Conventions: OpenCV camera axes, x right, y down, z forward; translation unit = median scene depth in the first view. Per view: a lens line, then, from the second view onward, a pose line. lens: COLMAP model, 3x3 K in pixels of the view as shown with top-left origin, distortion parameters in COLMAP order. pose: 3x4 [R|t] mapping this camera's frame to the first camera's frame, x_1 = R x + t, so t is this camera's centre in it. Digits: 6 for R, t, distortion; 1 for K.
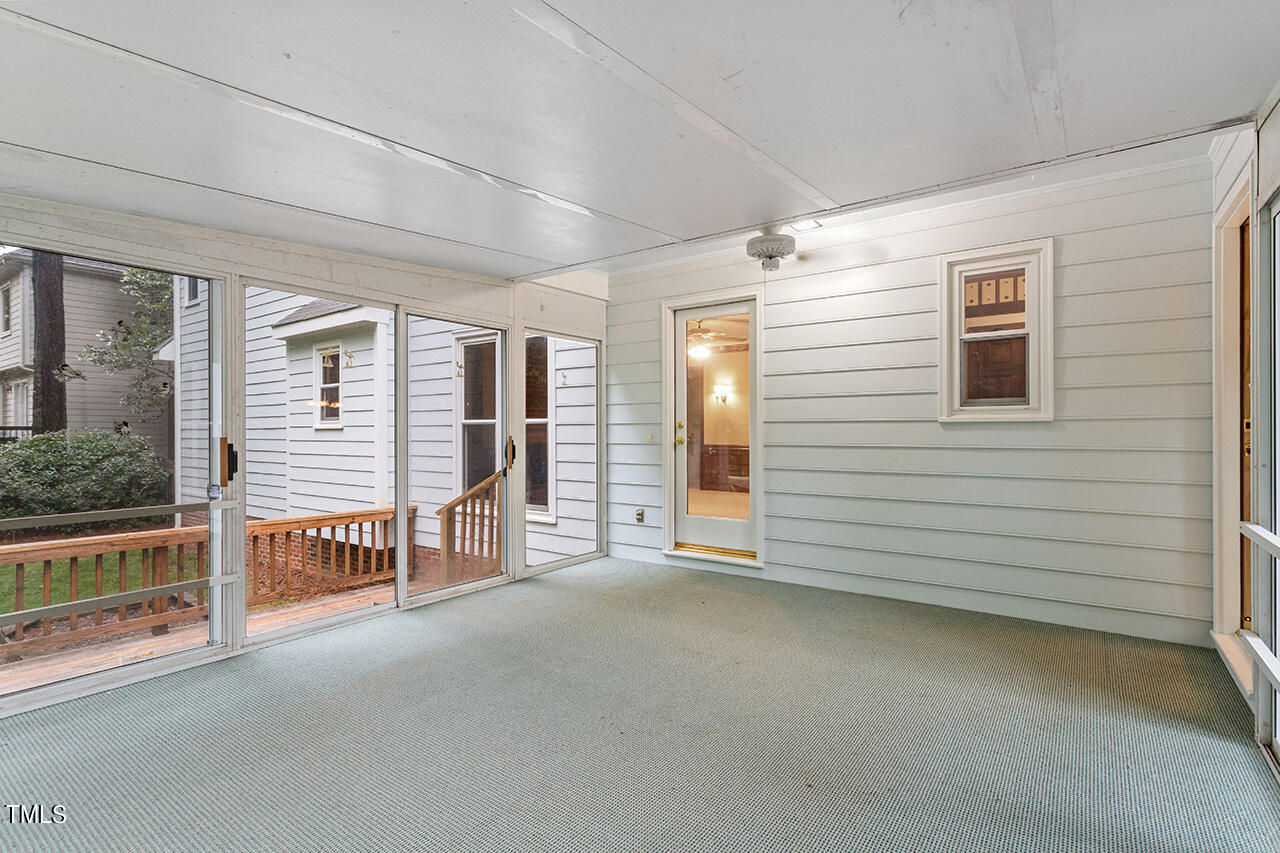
lens RADIAL K [[612.2, 0, 640.0], [0, 612.2, 416.8], [0, 0, 1]] dist [0.002640, 0.000687]
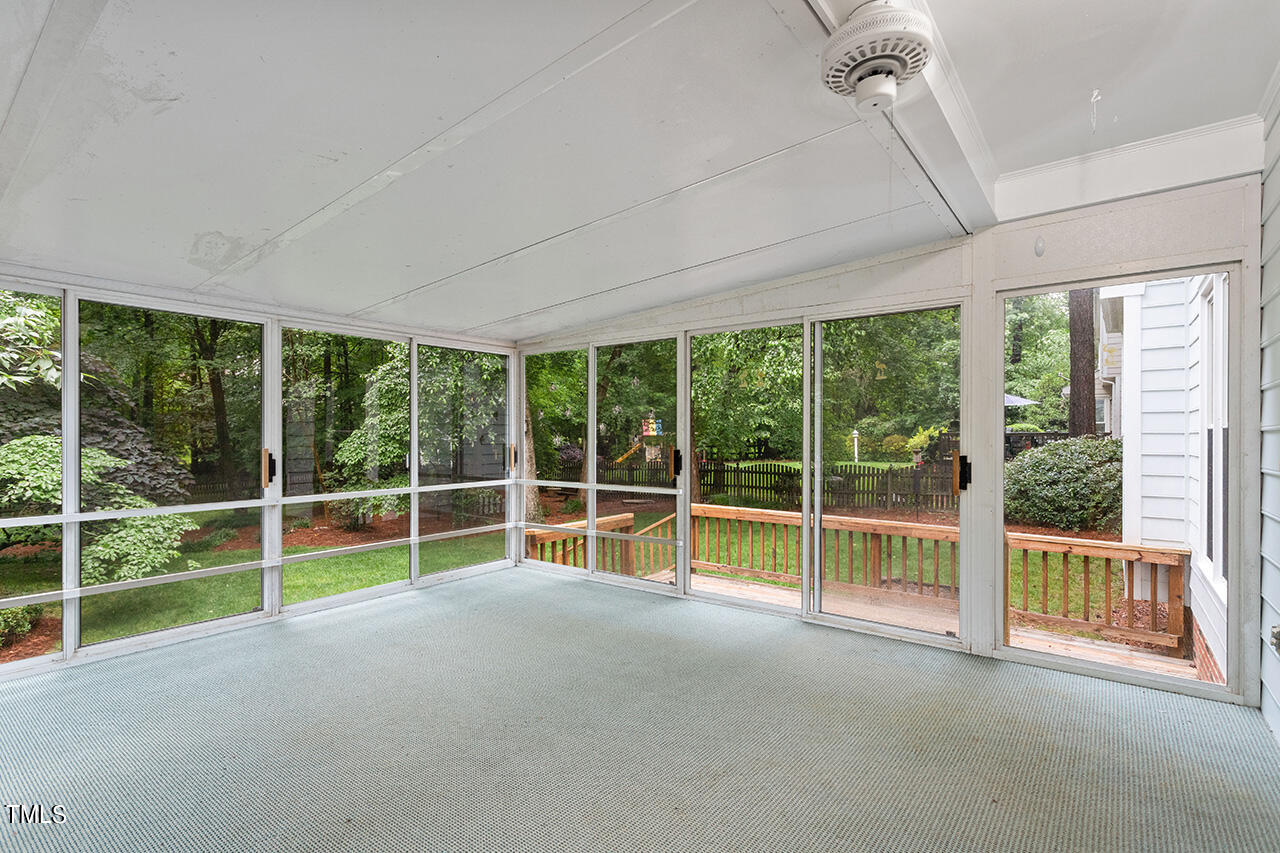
lens RADIAL K [[616.2, 0, 642.4], [0, 616.2, 430.7], [0, 0, 1]] dist [-0.001280, 0.000098]
pose [[-0.033277, -0.006620, -0.999424, 0.560229], [0.022441, 0.999721, -0.007369, 0.005025], [0.999194, -0.022673, -0.033119, 0.687725]]
